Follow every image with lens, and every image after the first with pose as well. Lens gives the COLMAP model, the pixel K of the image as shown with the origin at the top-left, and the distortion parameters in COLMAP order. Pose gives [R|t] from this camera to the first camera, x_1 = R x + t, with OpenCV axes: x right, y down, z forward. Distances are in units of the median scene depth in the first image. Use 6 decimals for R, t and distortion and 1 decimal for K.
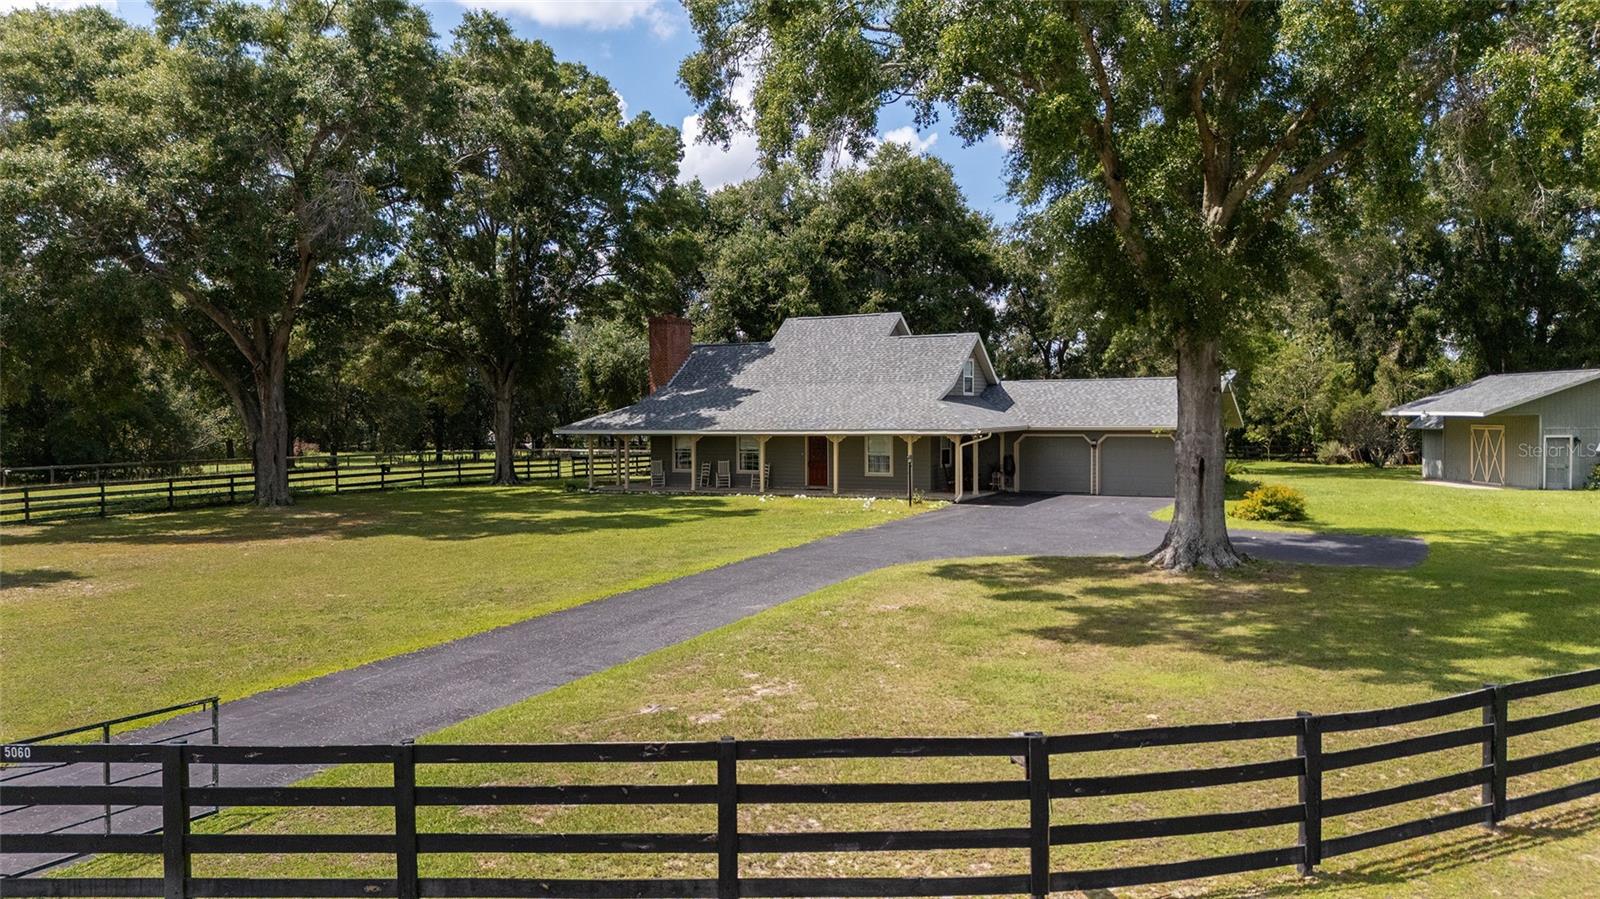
lens RADIAL K [[1168.4, 0, 796.2], [0, 1168.4, 447.9], [0, 0, 1]] dist [0.078369, -0.100770]
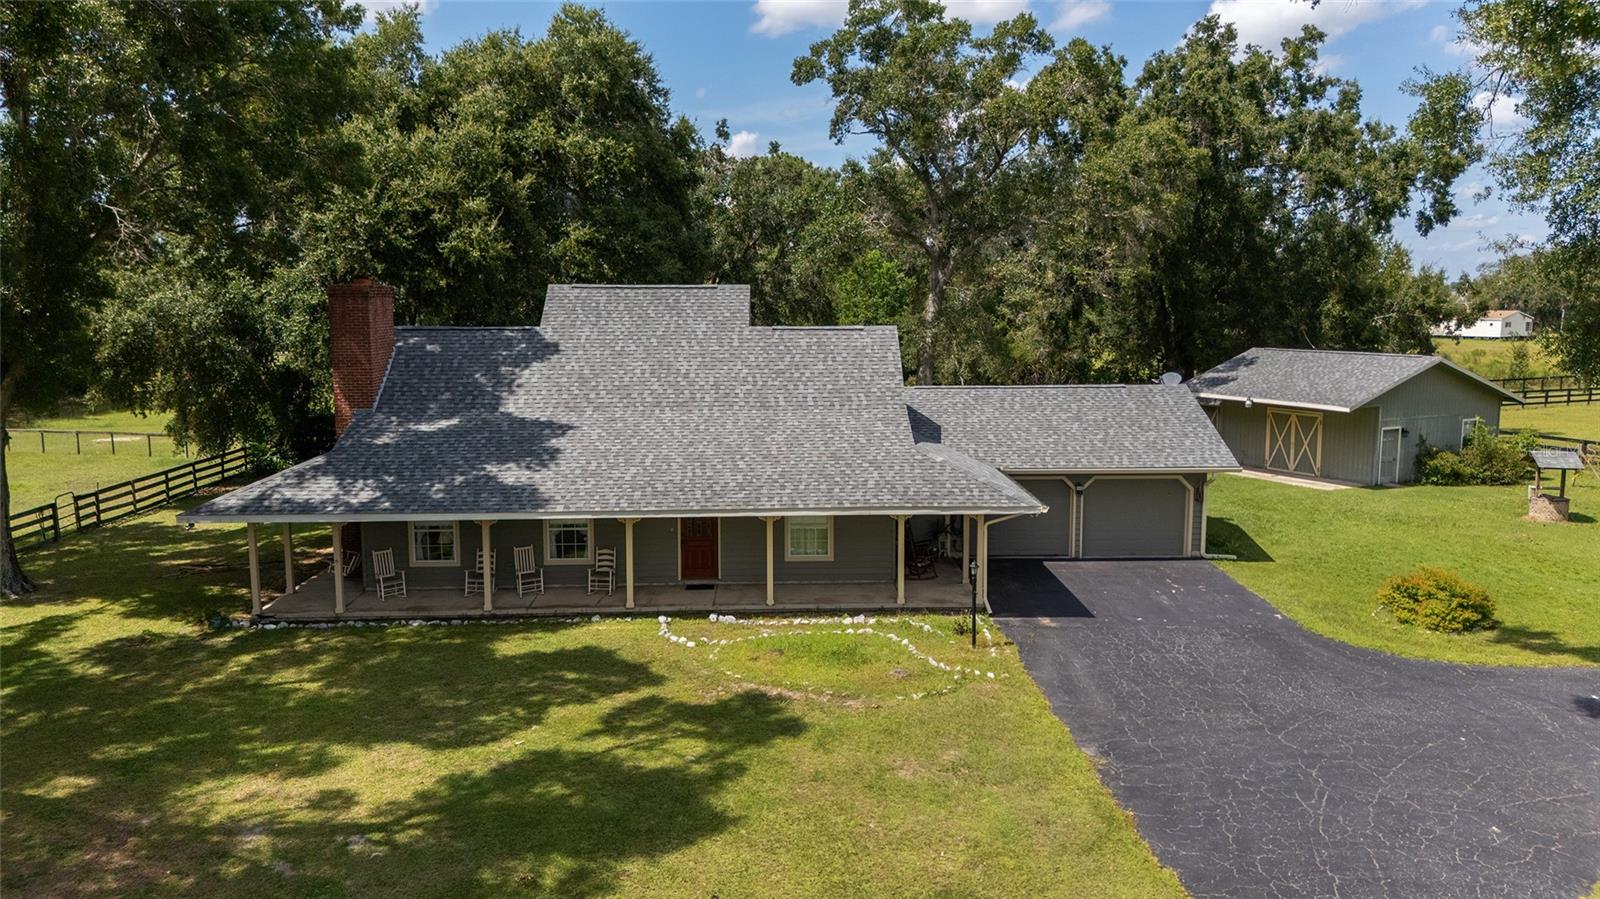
lens RADIAL K [[1168.4, 0, 796.2], [0, 1168.4, 447.9], [0, 0, 1]] dist [0.078369, -0.100770]
pose [[0.863799, -0.061591, 0.500058, -0.219273], [0.010913, 0.994554, 0.103646, -0.090621], [-0.503718, -0.084072, 0.859767, 0.404378]]
